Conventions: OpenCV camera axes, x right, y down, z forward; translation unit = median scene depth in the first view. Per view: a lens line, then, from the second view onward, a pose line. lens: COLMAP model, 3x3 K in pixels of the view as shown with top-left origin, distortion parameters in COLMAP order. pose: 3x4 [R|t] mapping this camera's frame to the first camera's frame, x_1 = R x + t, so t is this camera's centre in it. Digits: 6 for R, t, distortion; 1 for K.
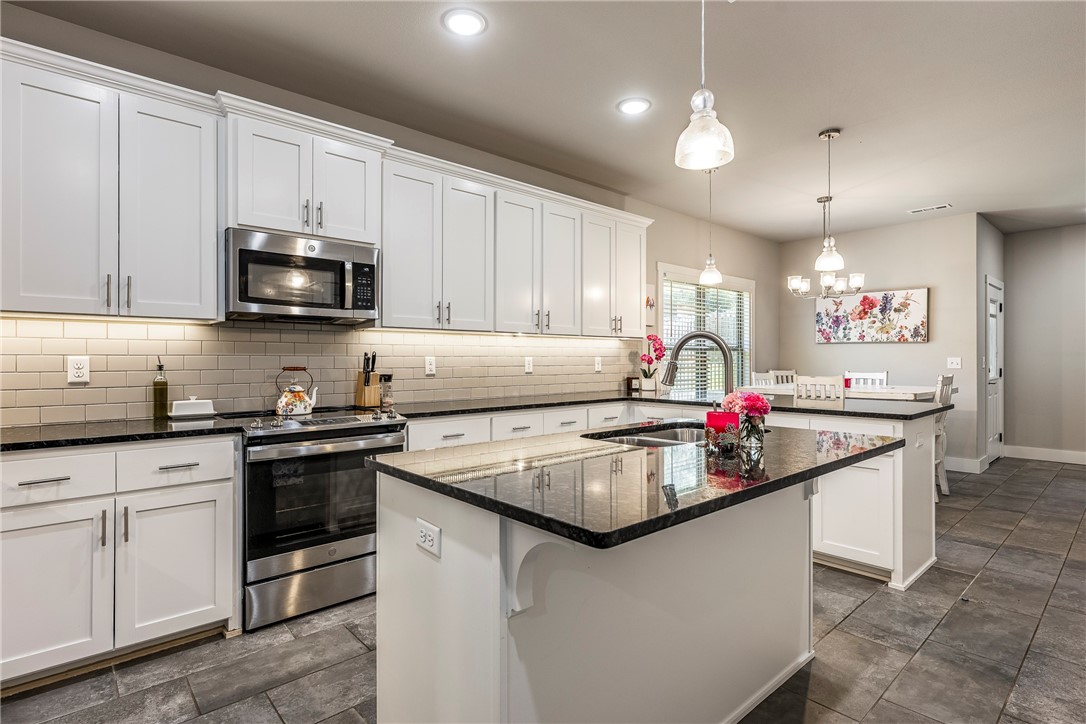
lens RADIAL K [[526.1, 0, 538.7], [0, 526.1, 359.1], [0, 0, 1]] dist [-0.022658, -0.000425]
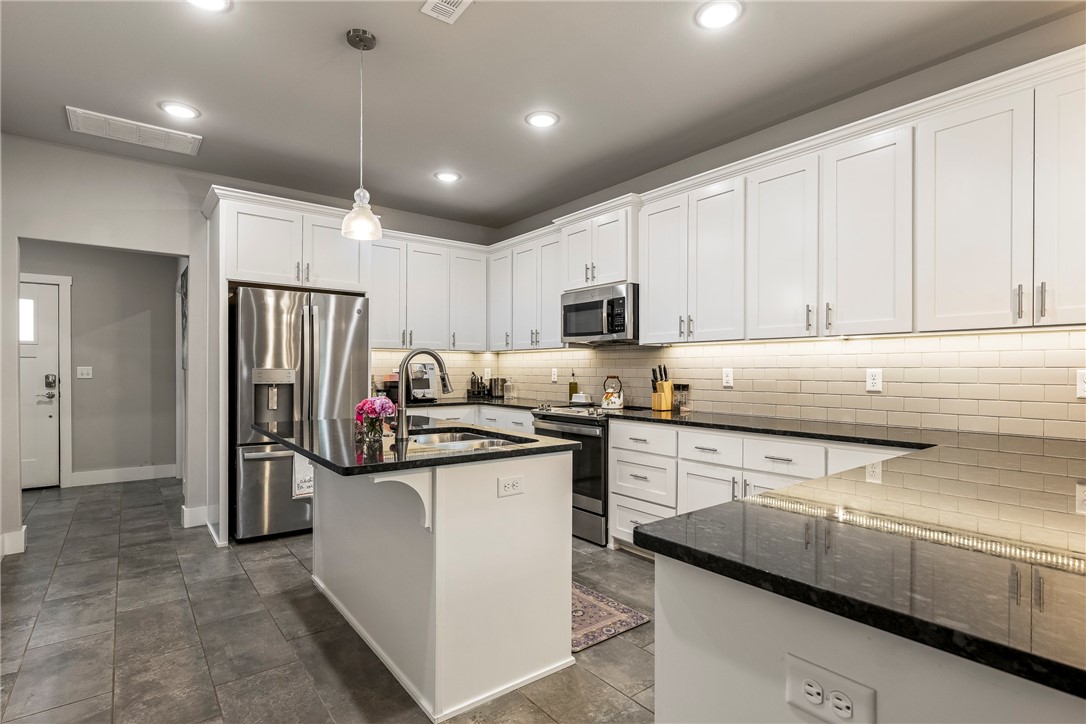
lens RADIAL K [[526.1, 0, 541.0], [0, 526.1, 368.5], [0, 0, 1]] dist [-0.022658, -0.000425]
pose [[-0.057876, -0.002851, -0.998320, 1.553684], [-0.004727, 0.999985, -0.002582, -0.000360], [0.998313, 0.004569, -0.057889, 1.385122]]
